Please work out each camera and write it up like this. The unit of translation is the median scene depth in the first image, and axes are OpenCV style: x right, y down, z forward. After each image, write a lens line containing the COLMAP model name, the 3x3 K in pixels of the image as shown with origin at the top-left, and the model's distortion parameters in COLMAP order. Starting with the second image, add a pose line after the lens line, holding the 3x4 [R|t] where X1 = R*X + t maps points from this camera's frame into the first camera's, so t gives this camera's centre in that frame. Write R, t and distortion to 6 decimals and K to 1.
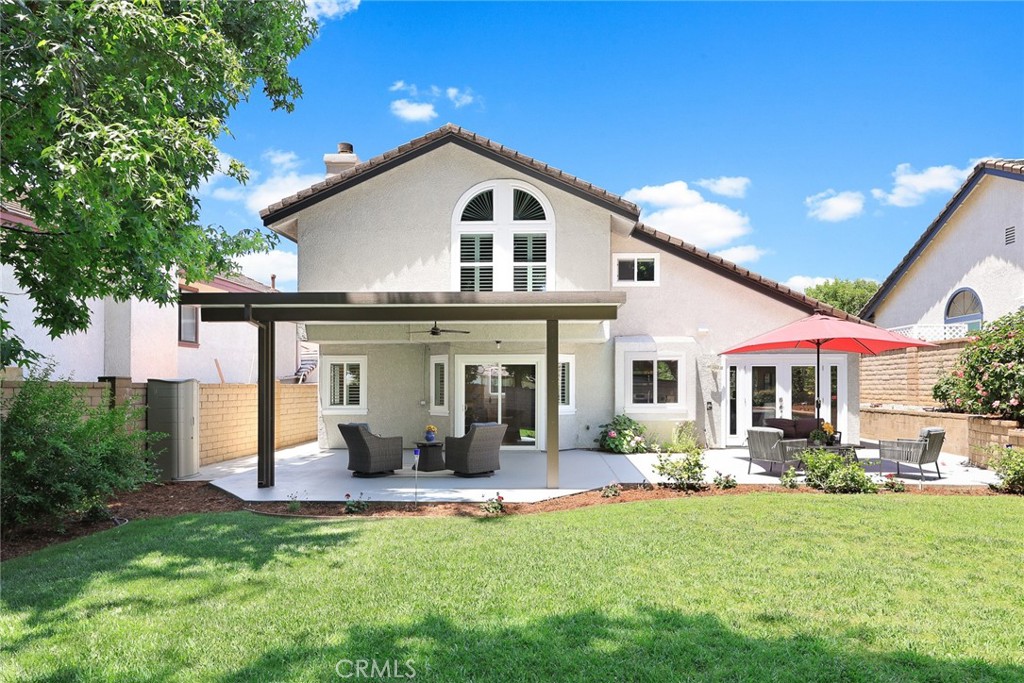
lens RADIAL K [[609.2, 0, 515.5], [0, 609.2, 385.7], [0, 0, 1]] dist [-0.002185, -0.001076]
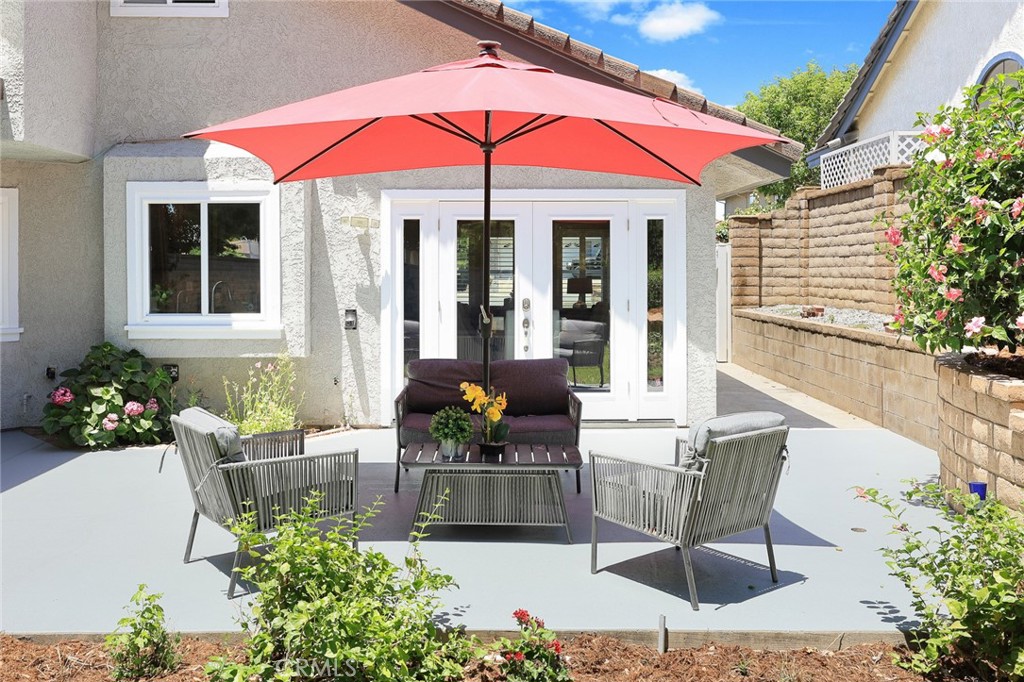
lens RADIAL K [[906.4, 0, 514.8], [0, 906.4, 268.7], [0, 0, 1]] dist [-0.003290, -0.001445]
pose [[0.998256, 0.001404, 0.059017, 0.407999], [-0.001511, 0.999997, 0.001764, -0.001180], [-0.059015, -0.001850, 0.998255, 0.424149]]
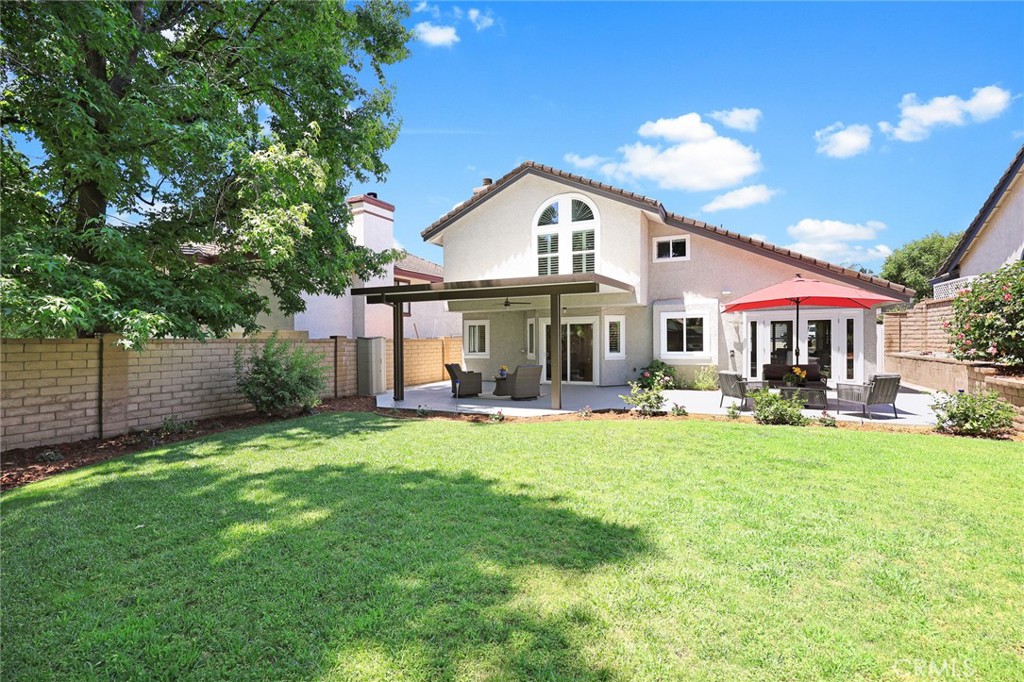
lens RADIAL K [[459.2, 0, 512.0], [0, 459.2, 341.0], [0, 0, 1]] dist [-0.003777, 0.000008]
pose [[0.923307, -0.007788, -0.383983, 0.274877], [0.010309, 0.999937, 0.004507, -0.001134], [0.383923, -0.008120, 0.923329, -0.040709]]
